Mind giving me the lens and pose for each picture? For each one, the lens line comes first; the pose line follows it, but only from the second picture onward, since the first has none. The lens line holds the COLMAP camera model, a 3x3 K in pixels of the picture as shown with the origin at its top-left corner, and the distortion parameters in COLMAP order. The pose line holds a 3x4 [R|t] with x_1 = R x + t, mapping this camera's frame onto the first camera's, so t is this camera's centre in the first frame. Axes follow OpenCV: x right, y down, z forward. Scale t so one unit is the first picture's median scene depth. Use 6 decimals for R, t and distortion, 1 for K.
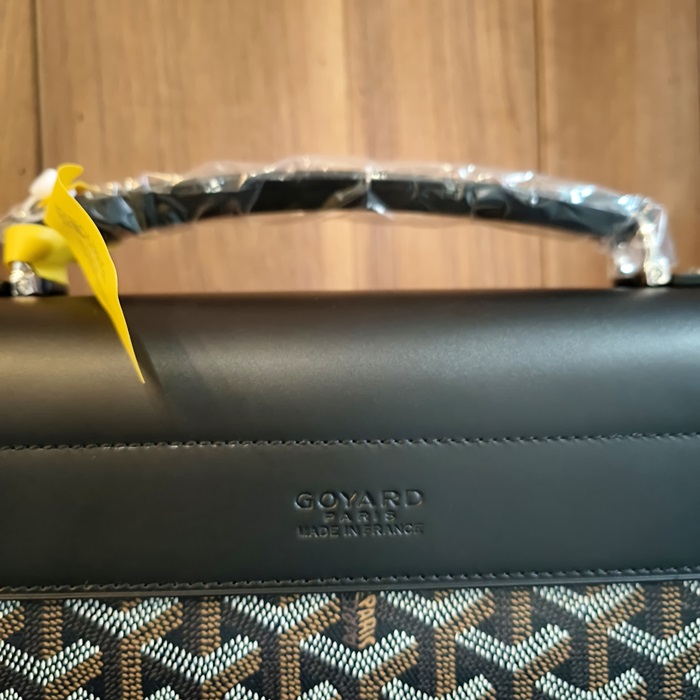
lens RADIAL K [[477.2, 0, 352.7], [0, 477.2, 347.7], [0, 0, 1]] dist [0.010046, 0.004612]
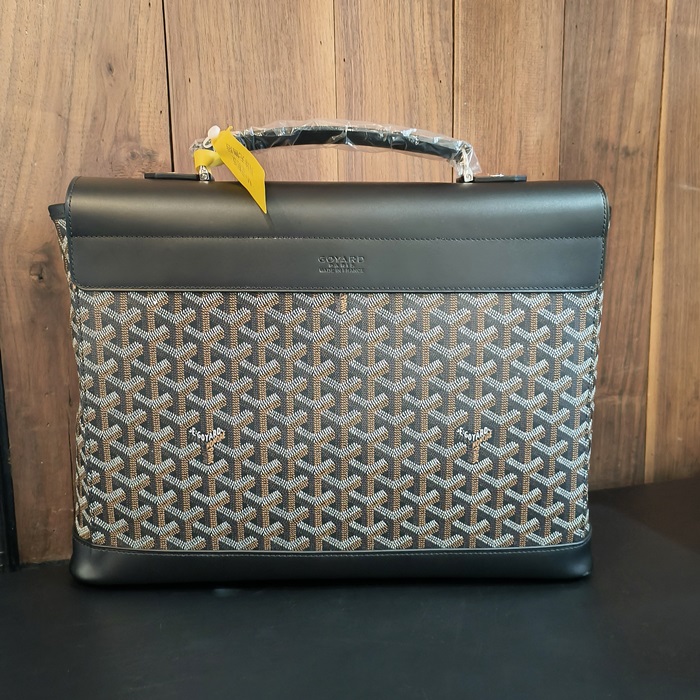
lens RADIAL K [[477.2, 0, 342.9], [0, 477.2, 353.7], [0, 0, 1]] dist [0.010046, 0.004612]
pose [[0.999410, 0.004890, 0.033992, -0.055512], [-0.011343, 0.981266, 0.192324, 0.258096], [-0.032414, -0.192596, 0.980743, -1.455424]]
